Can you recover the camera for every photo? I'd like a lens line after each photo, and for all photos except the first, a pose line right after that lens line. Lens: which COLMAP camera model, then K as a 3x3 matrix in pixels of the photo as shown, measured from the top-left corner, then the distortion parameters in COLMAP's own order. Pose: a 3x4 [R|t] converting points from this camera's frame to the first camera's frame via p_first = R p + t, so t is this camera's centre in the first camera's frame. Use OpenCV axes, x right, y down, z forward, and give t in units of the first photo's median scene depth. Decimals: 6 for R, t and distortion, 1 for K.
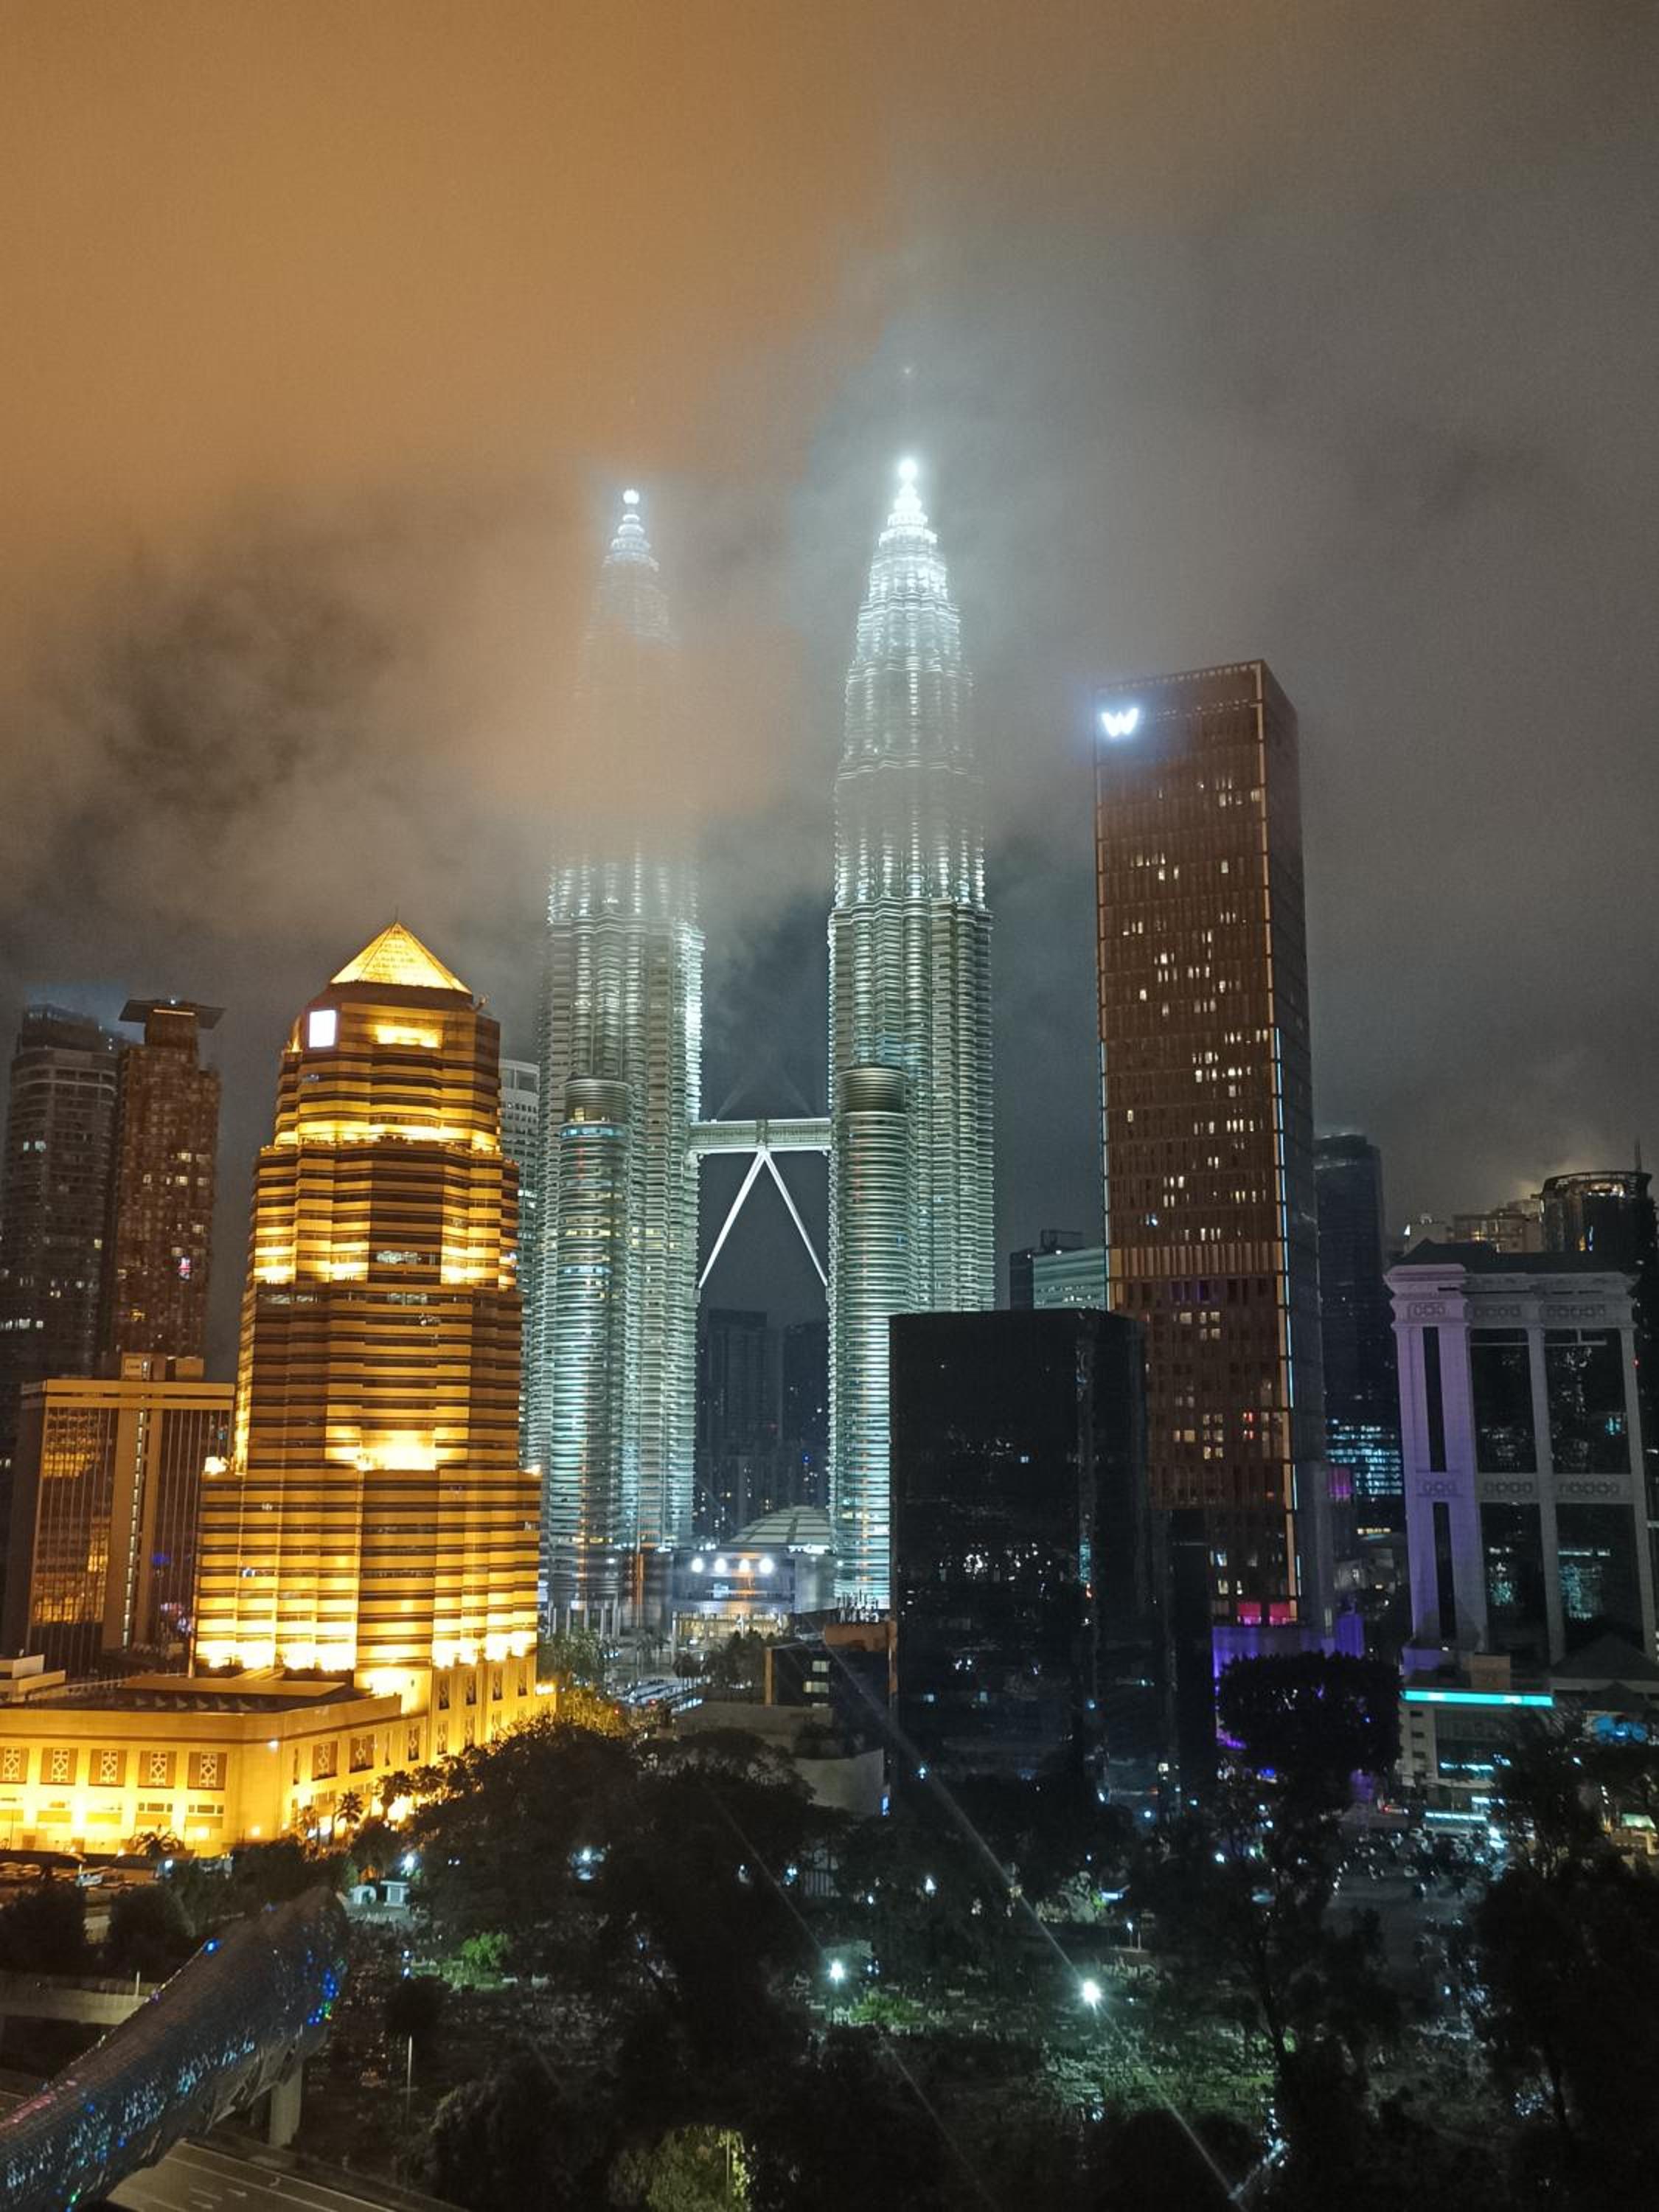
lens RADIAL K [[2082.3, 0, 829.5], [0, 2082.3, 1106.0], [0, 0, 1]] dist [0.002506, 0.006985]
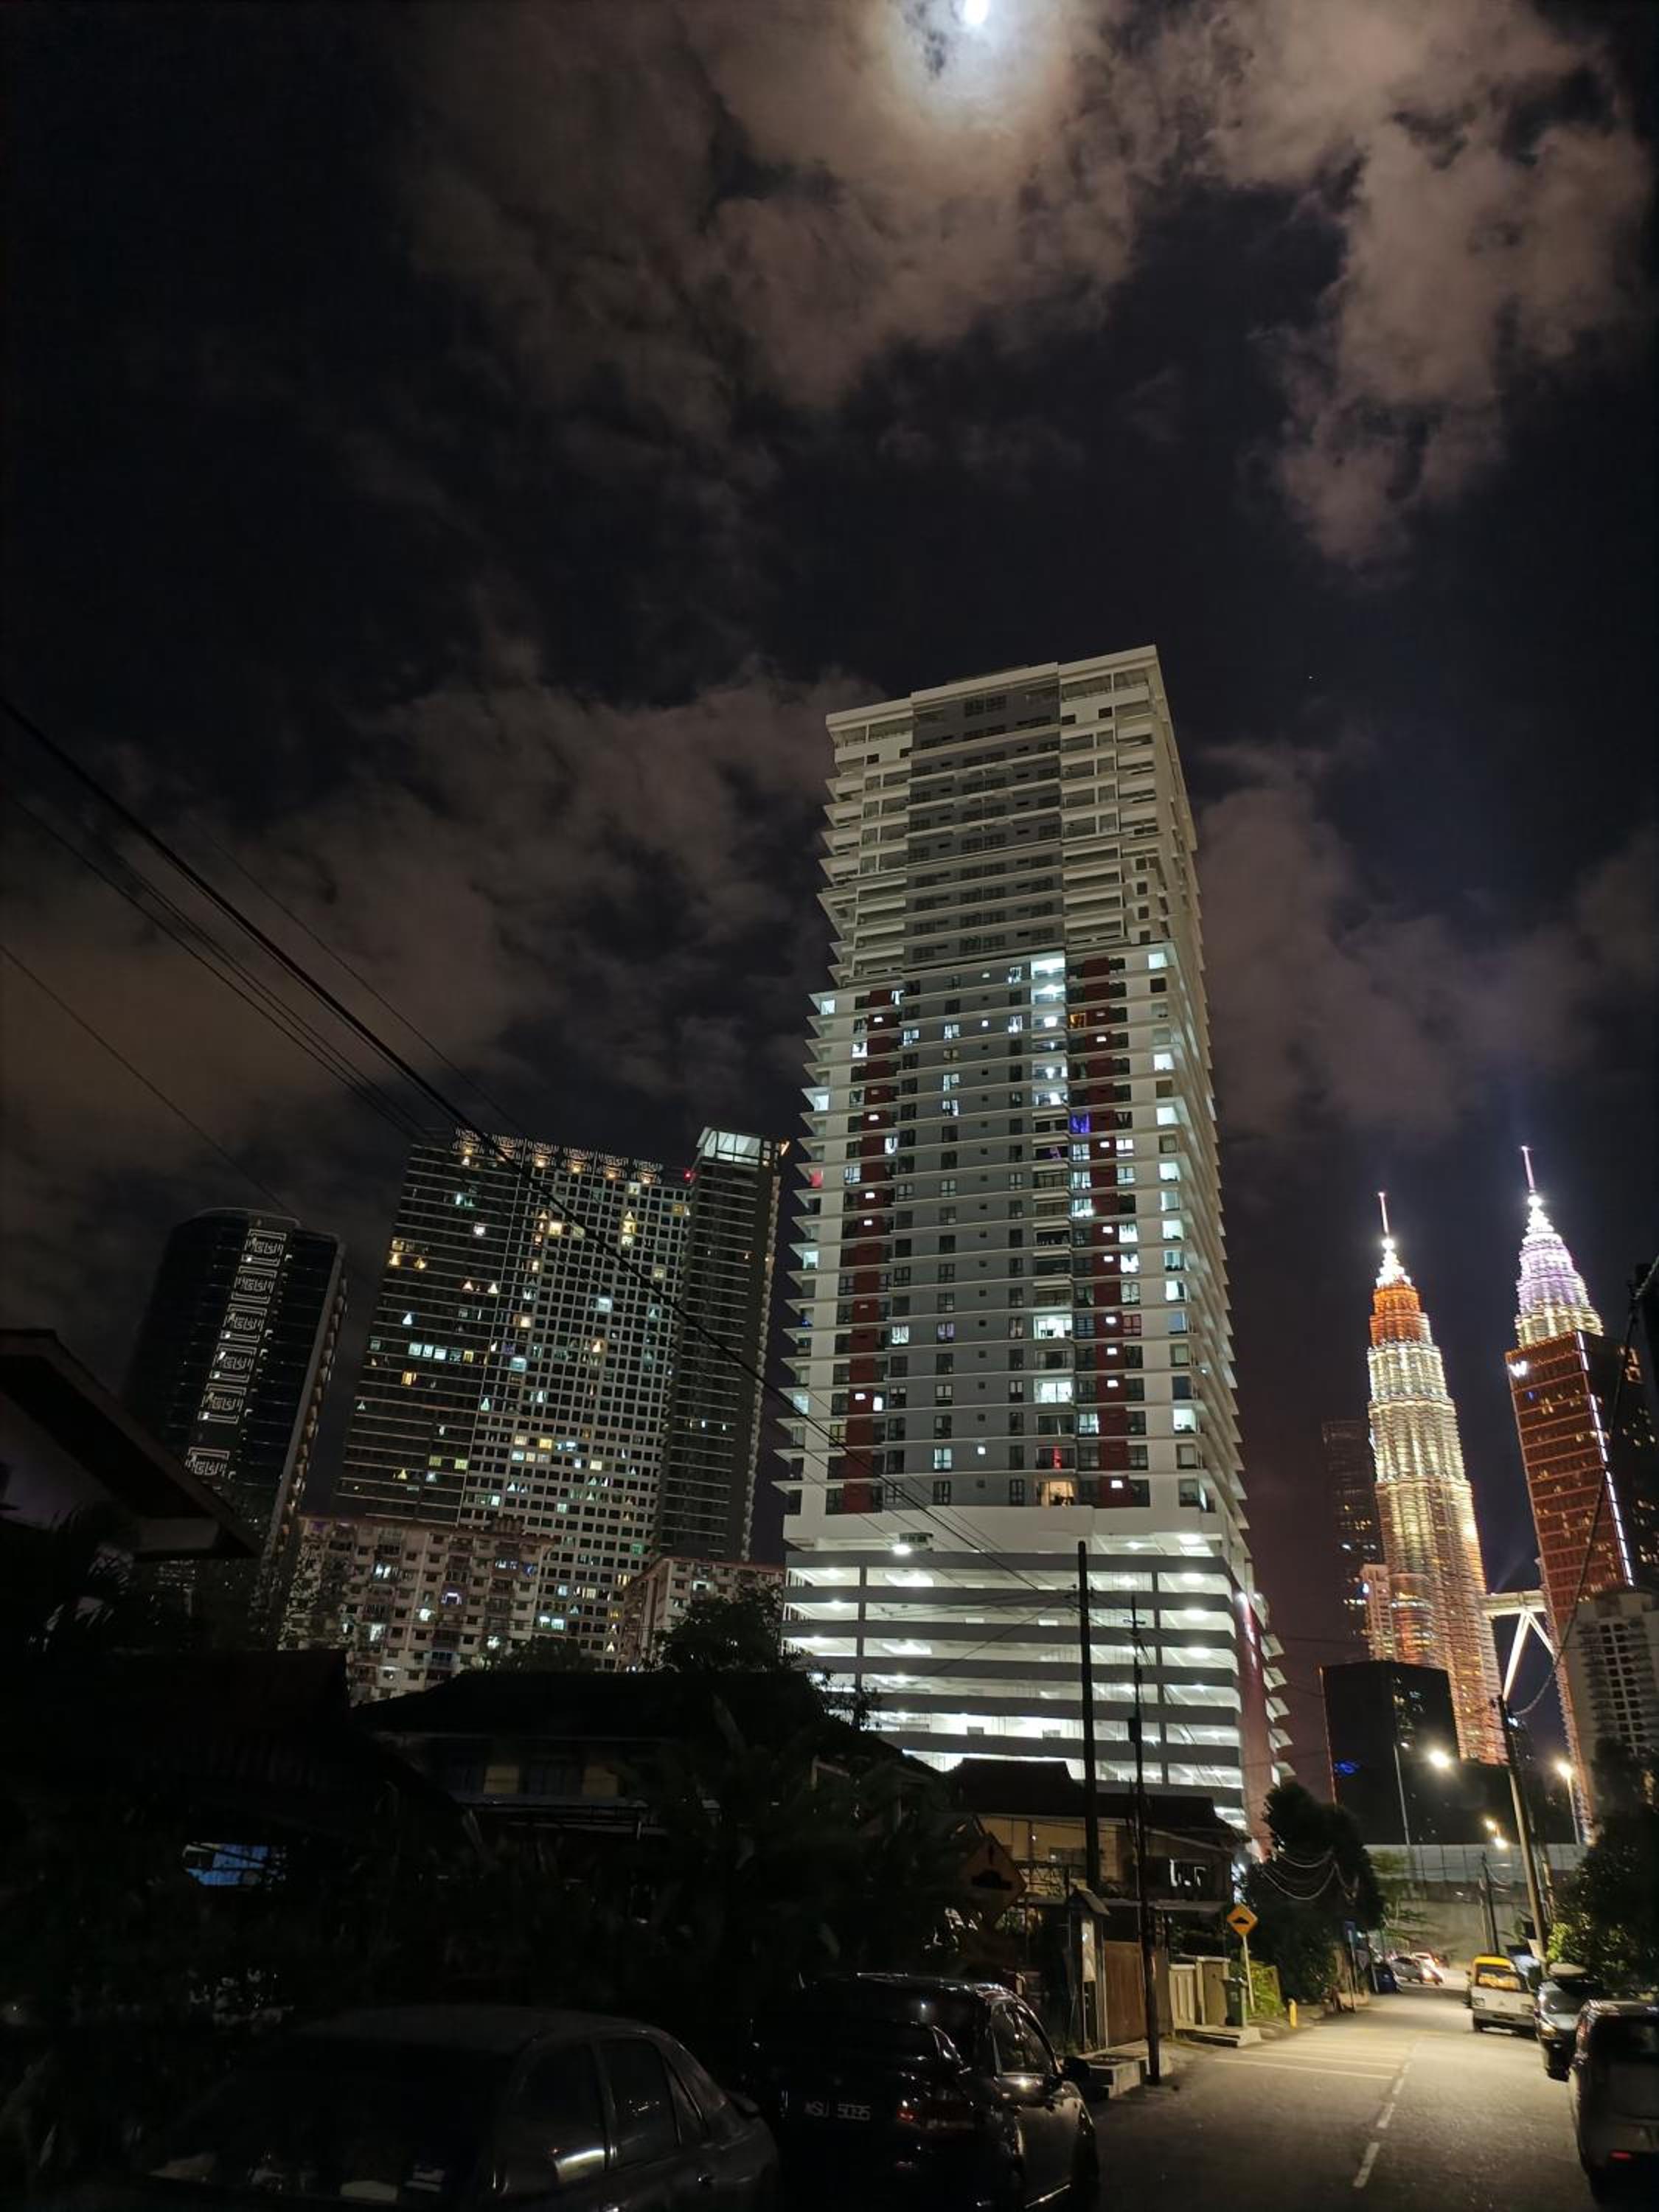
lens RADIAL K [[1485.4, 0, 829.5], [0, 1485.4, 1106.0], [0, 0, 1]] dist [0.067200, -0.024523]
pose [[0.780336, -0.255118, -0.570956, 0.606561], [0.054292, 0.937193, -0.344560, 0.053686], [0.622999, 0.237875, 0.745176, -0.671448]]
